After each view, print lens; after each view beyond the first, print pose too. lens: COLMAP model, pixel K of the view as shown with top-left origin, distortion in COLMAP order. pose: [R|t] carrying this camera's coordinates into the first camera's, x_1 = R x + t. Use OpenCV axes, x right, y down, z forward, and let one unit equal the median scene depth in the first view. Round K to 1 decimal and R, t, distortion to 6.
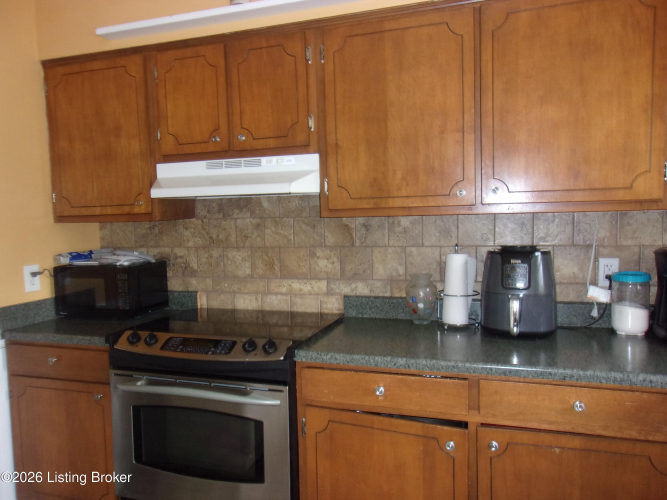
lens RADIAL K [[530.8, 0, 327.1], [0, 530.8, 249.9], [0, 0, 1]] dist [-0.001577, 0.013291]
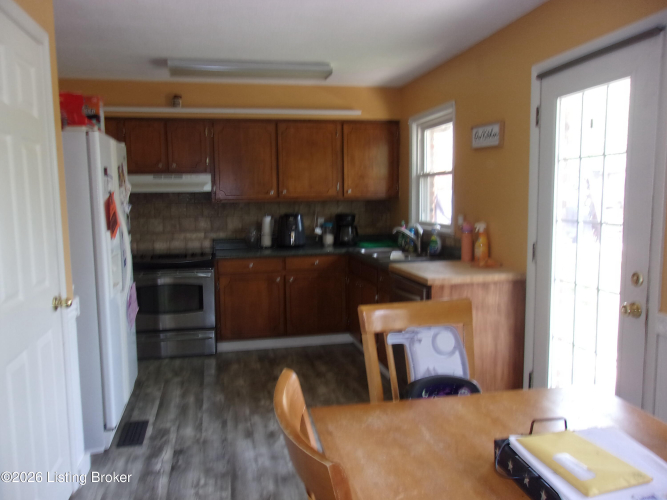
lens RADIAL K [[530.8, 0, 327.1], [0, 530.8, 249.9], [0, 0, 1]] dist [-0.001577, 0.013291]
pose [[0.855755, -0.041628, 0.515704, -0.776363], [0.032168, 0.999110, 0.027269, 0.099291], [-0.516380, -0.006746, 0.856333, -1.225311]]
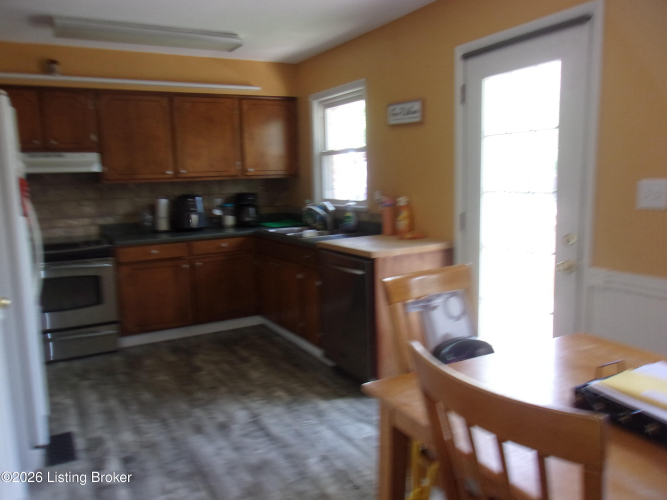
lens RADIAL K [[530.8, 0, 327.1], [0, 530.8, 249.9], [0, 0, 1]] dist [-0.001577, 0.013291]
pose [[0.668194, -0.101668, 0.737008, -0.966140], [0.068615, 0.994818, 0.075025, 0.100090], [-0.740817, 0.000439, 0.671707, -1.031952]]
